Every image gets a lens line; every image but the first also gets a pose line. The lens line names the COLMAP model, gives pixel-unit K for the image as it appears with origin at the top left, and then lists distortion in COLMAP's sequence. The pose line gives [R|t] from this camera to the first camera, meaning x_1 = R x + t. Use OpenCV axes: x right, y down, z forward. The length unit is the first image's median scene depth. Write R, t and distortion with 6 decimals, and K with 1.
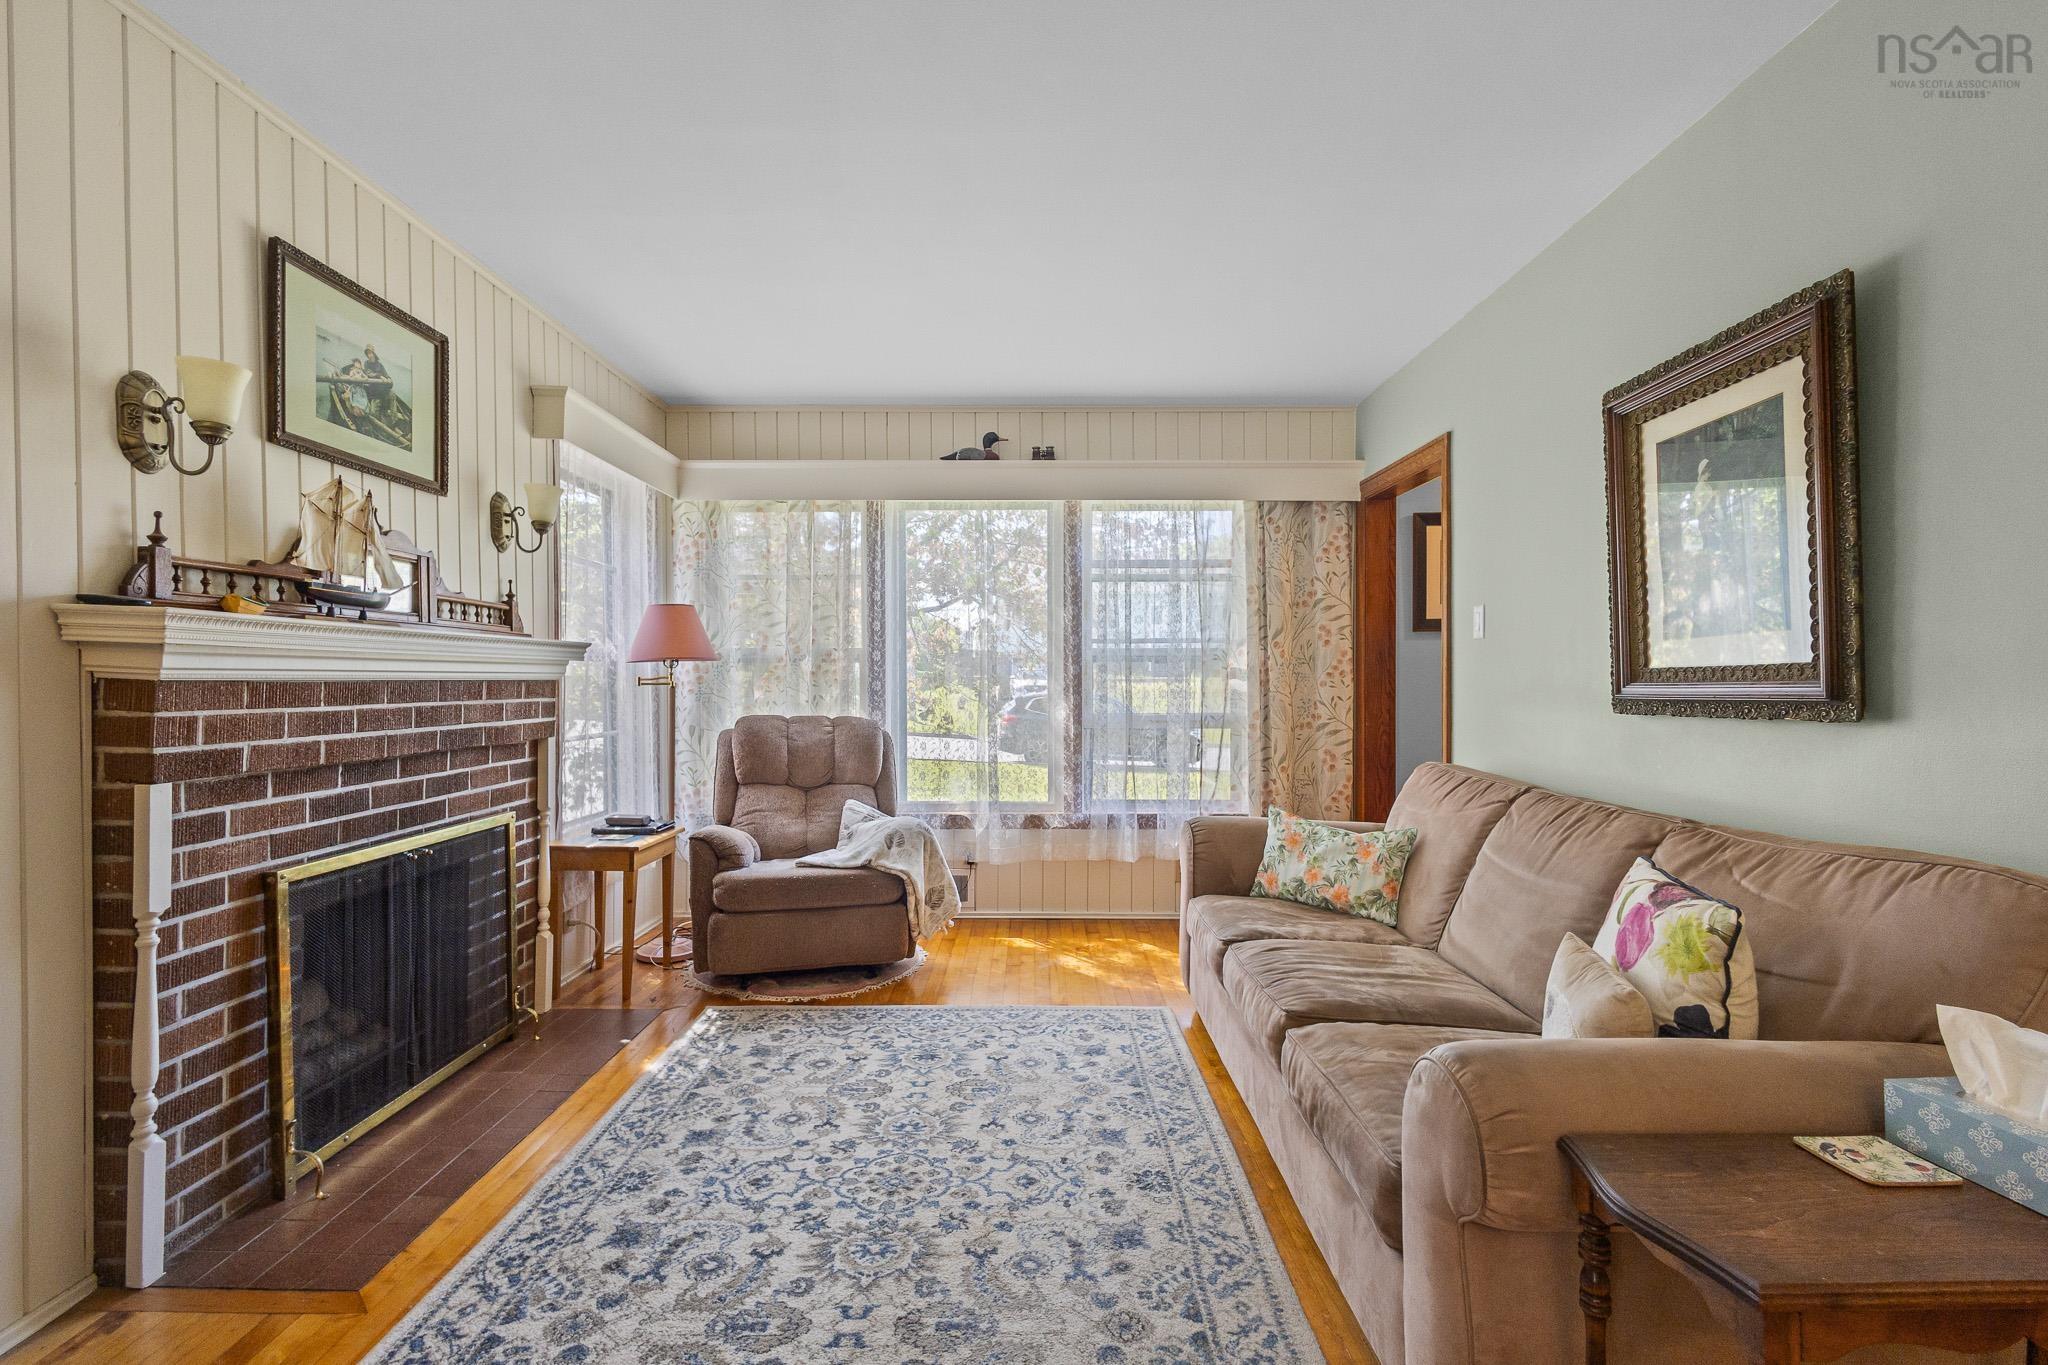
lens RADIAL K [[936.9, 0, 1024.0], [0, 936.9, 682.5], [0, 0, 1]] dist [0.016673, -0.006912]
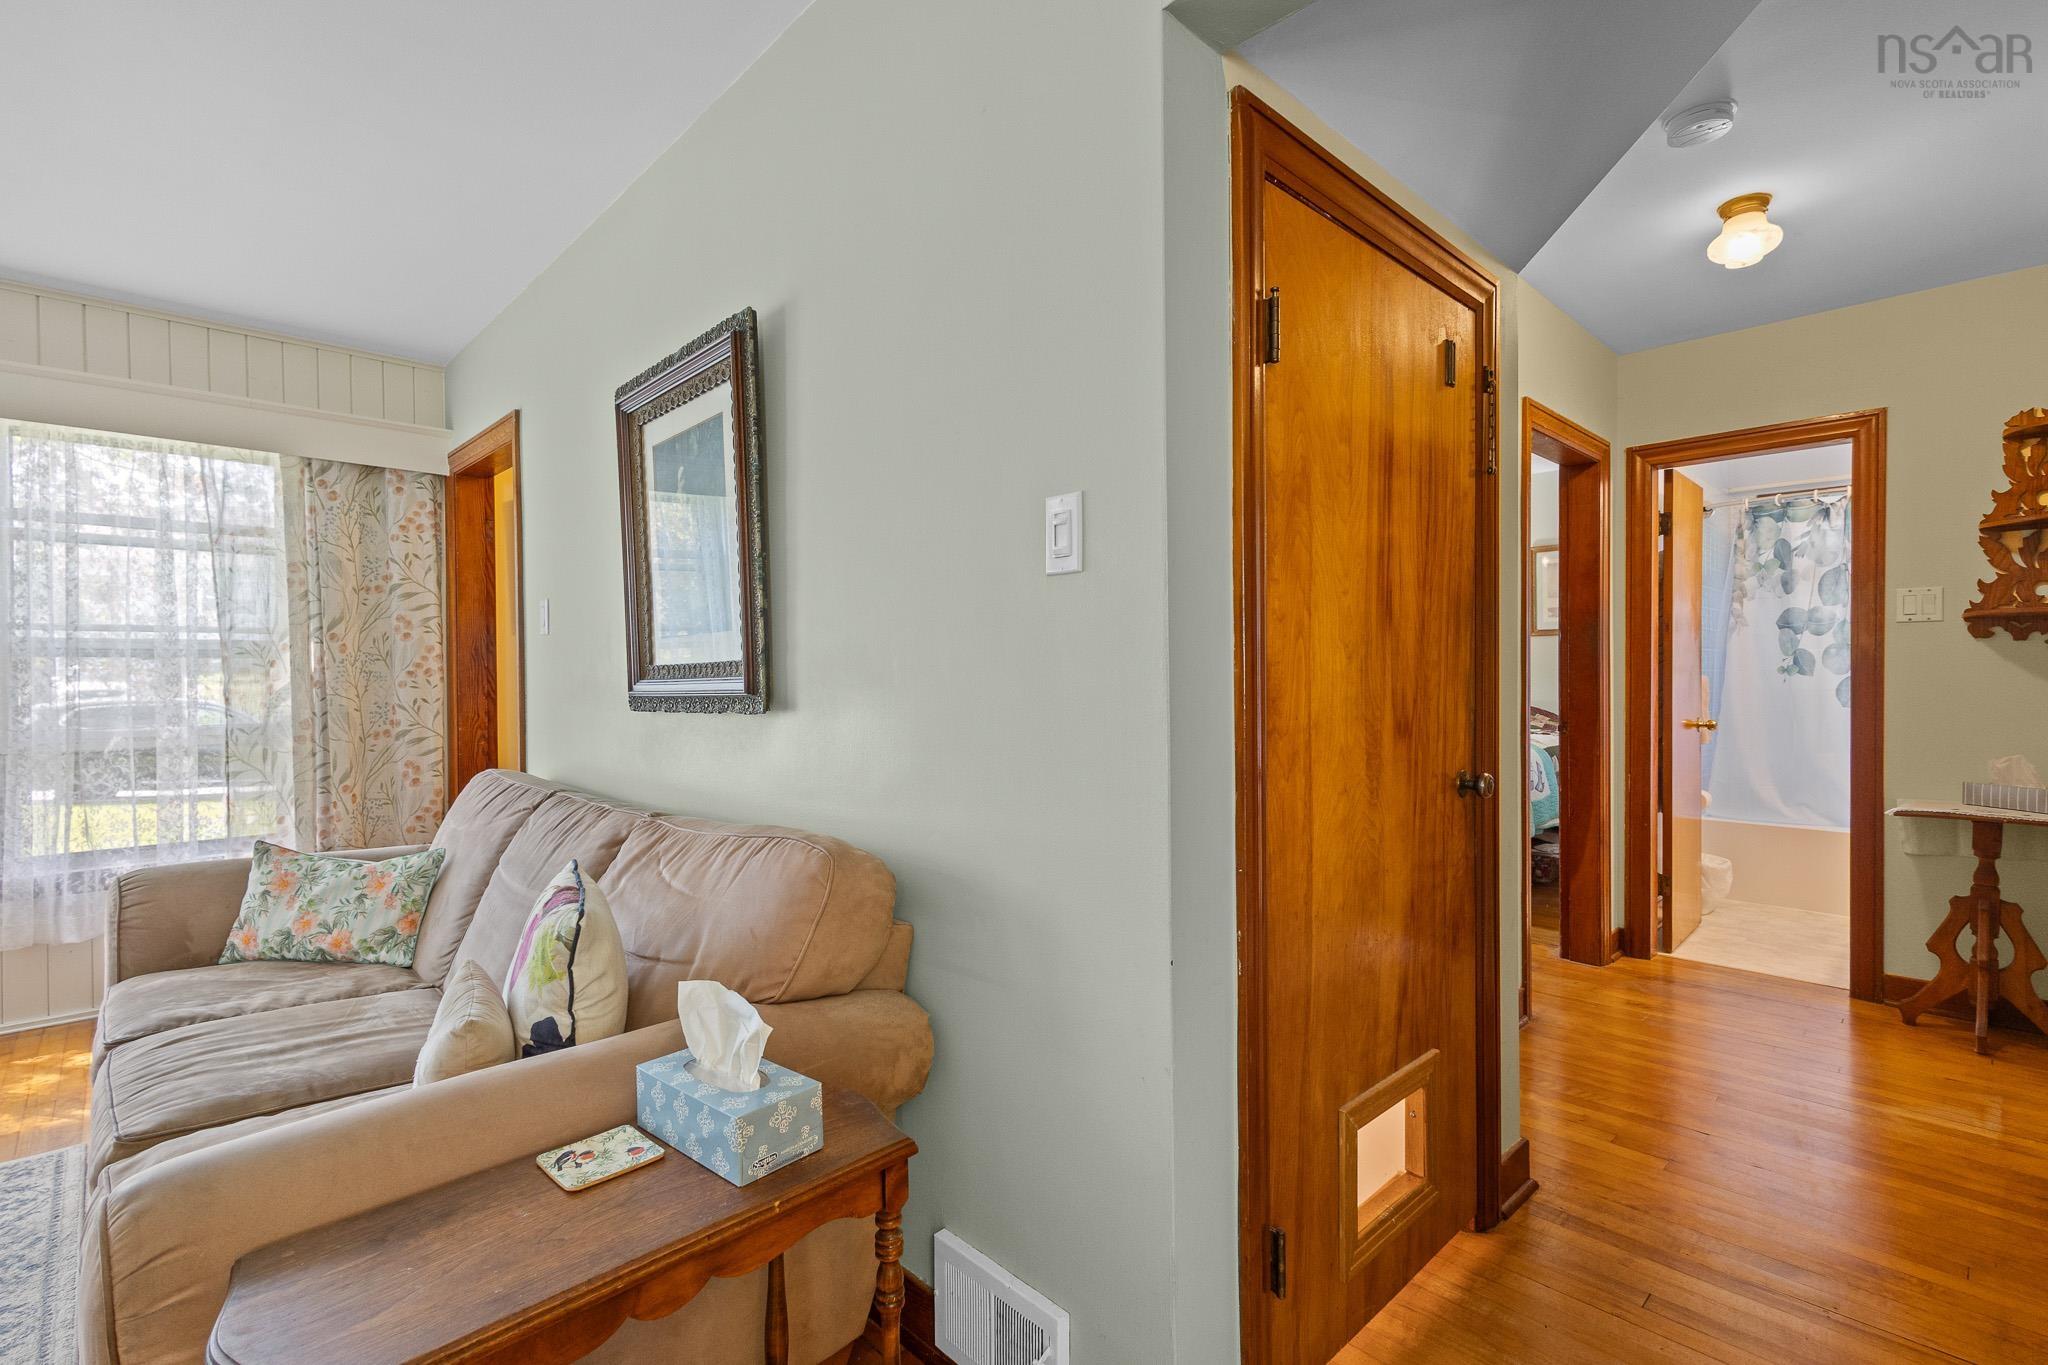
lens RADIAL K [[936.9, 0, 1024.0], [0, 936.9, 682.5], [0, 0, 1]] dist [0.016673, -0.006912]
pose [[0.716399, -0.011767, 0.697592, 0.192635], [0.010592, 0.999926, 0.005989, 0.000990], [-0.697611, 0.003098, 0.716470, -0.009227]]
